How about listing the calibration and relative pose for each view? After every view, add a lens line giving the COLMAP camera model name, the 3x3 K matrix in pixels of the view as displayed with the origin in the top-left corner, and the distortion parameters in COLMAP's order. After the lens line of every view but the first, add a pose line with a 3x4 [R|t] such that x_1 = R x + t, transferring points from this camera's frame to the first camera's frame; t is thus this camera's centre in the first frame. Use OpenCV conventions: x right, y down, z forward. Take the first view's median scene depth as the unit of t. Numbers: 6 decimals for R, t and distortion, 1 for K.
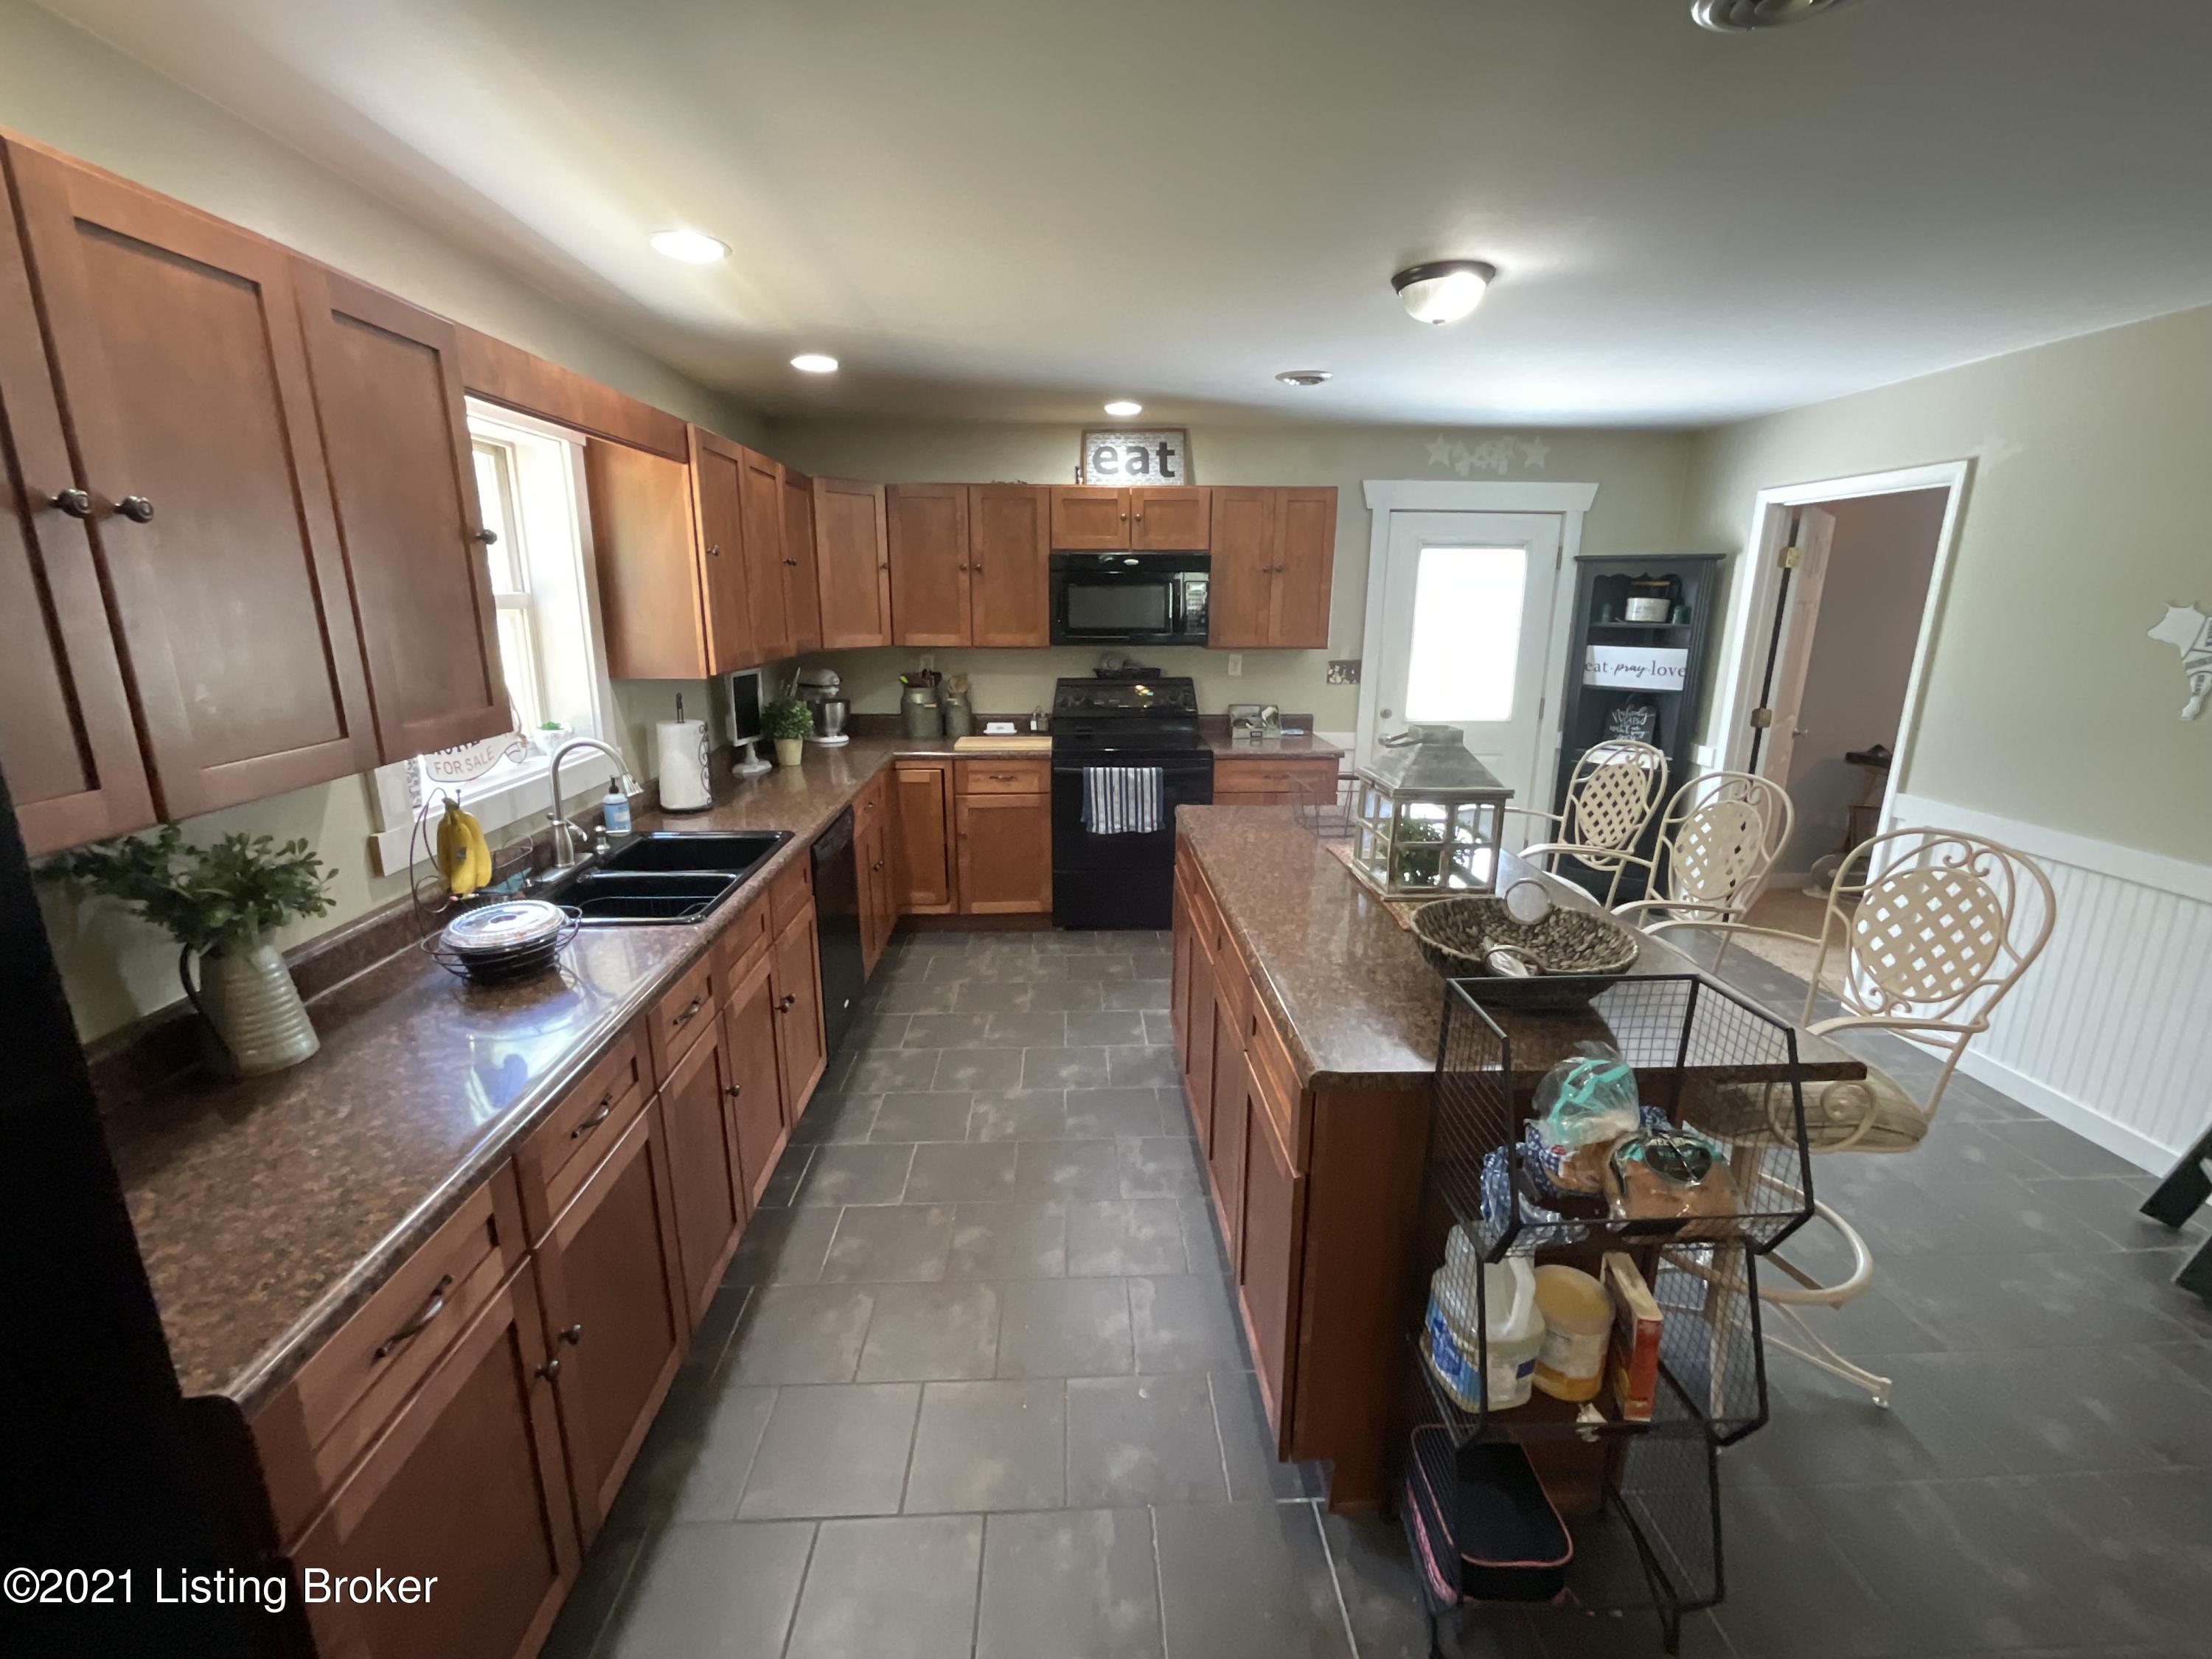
lens RADIAL K [[898.8, 0, 1106.7], [0, 898.8, 820.3], [0, 0, 1]] dist [0.003081, 0.000852]
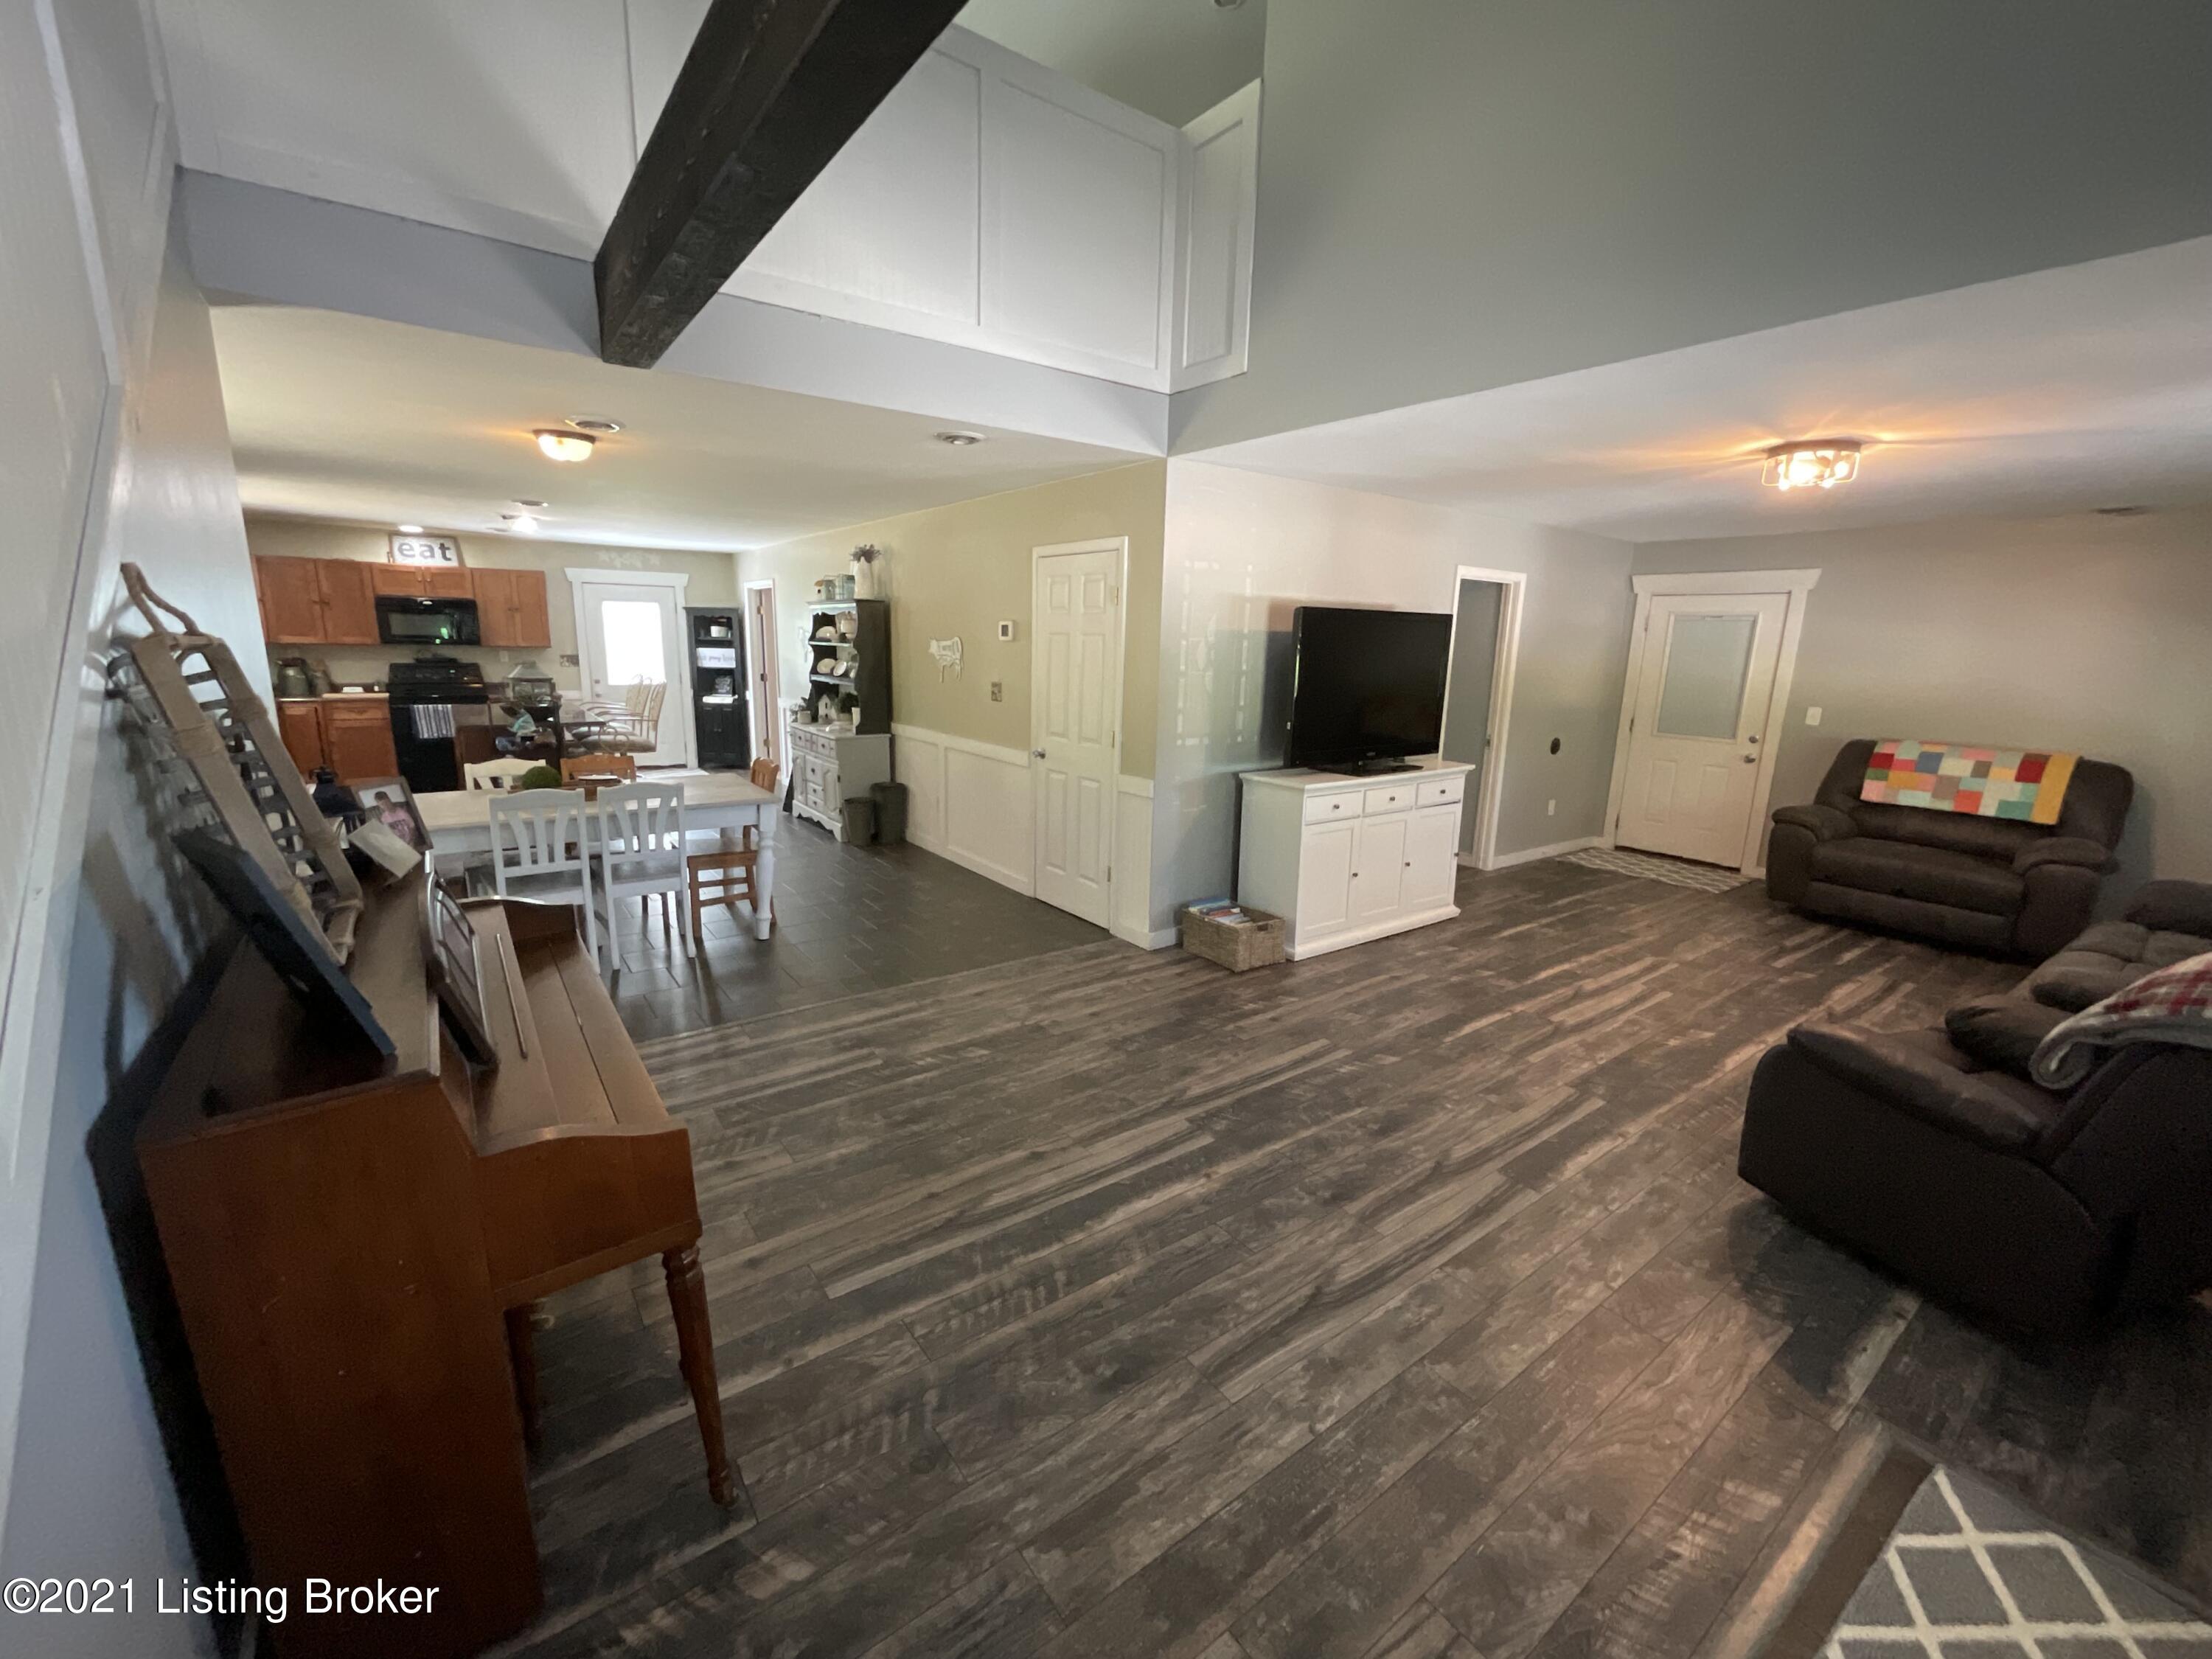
lens RADIAL K [[898.8, 0, 1111.0], [0, 898.8, 824.5], [0, 0, 1]] dist [0.003081, 0.000852]
pose [[0.831542, -0.098000, 0.546749, 0.141318], [0.115072, 0.993353, 0.003039, 0.357364], [-0.543412, 0.060388, 0.837291, -1.416695]]
